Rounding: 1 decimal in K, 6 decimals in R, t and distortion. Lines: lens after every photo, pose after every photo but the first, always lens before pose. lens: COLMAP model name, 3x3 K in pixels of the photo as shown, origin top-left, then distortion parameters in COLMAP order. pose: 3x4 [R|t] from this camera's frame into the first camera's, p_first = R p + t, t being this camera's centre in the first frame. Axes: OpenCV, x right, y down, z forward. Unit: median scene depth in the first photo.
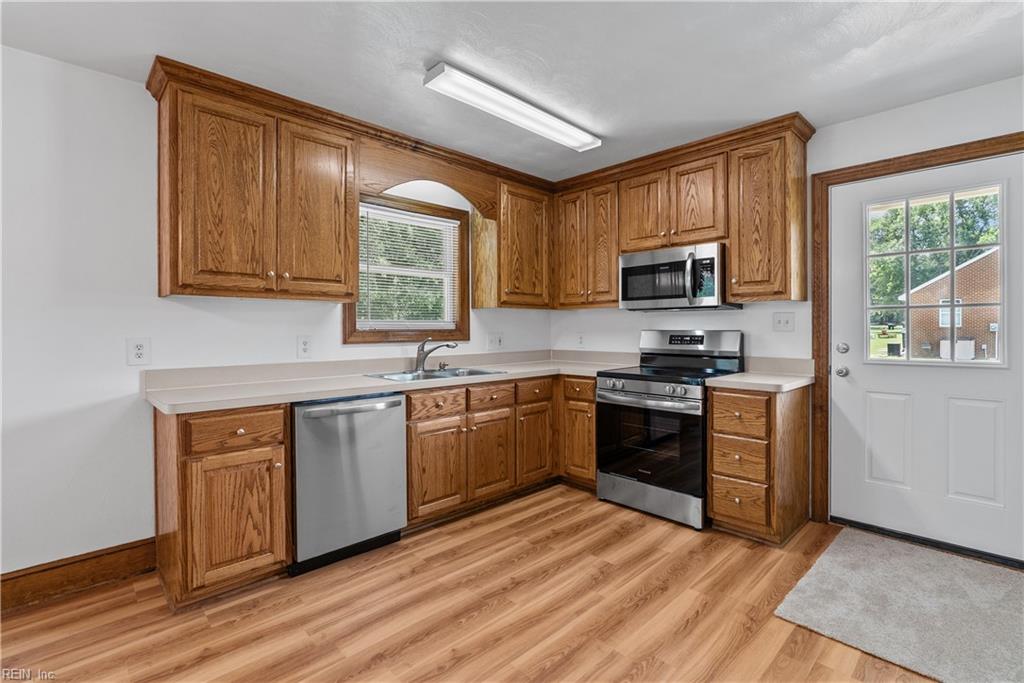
lens RADIAL K [[466.4, 0, 512.3], [0, 466.4, 331.7], [0, 0, 1]] dist [-0.007874, -0.000316]
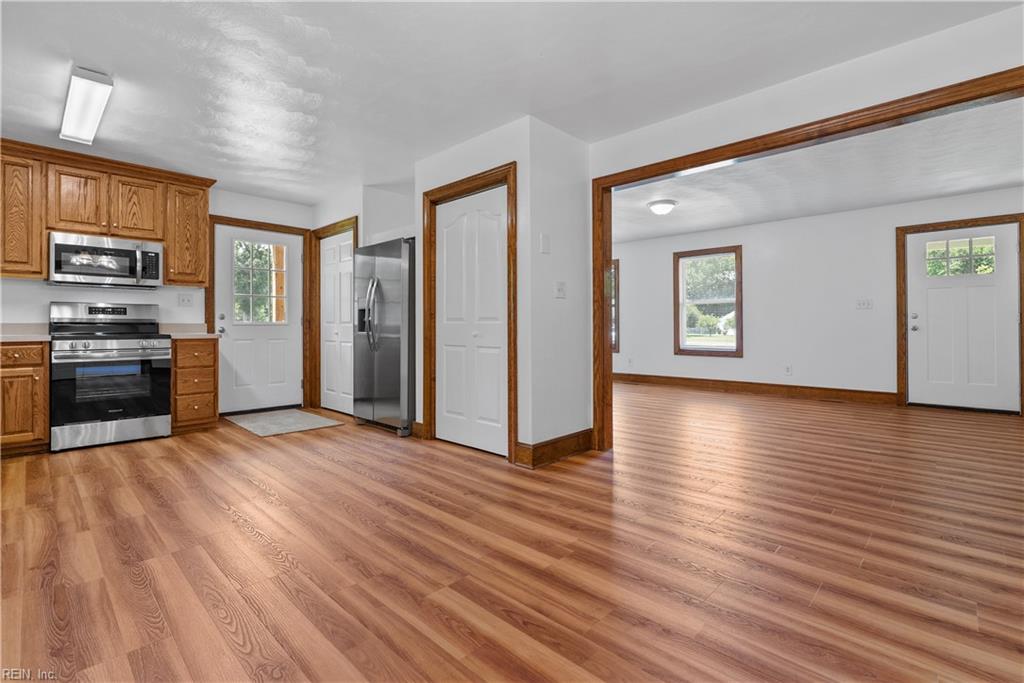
lens RADIAL K [[466.4, 0, 512.3], [0, 466.4, 331.7], [0, 0, 1]] dist [-0.007874, -0.000316]
pose [[-0.040012, -0.006479, 0.999178, -1.011253], [0.009134, 0.999935, 0.006849, 0.082177], [-0.999157, 0.009401, -0.039951, -0.037650]]
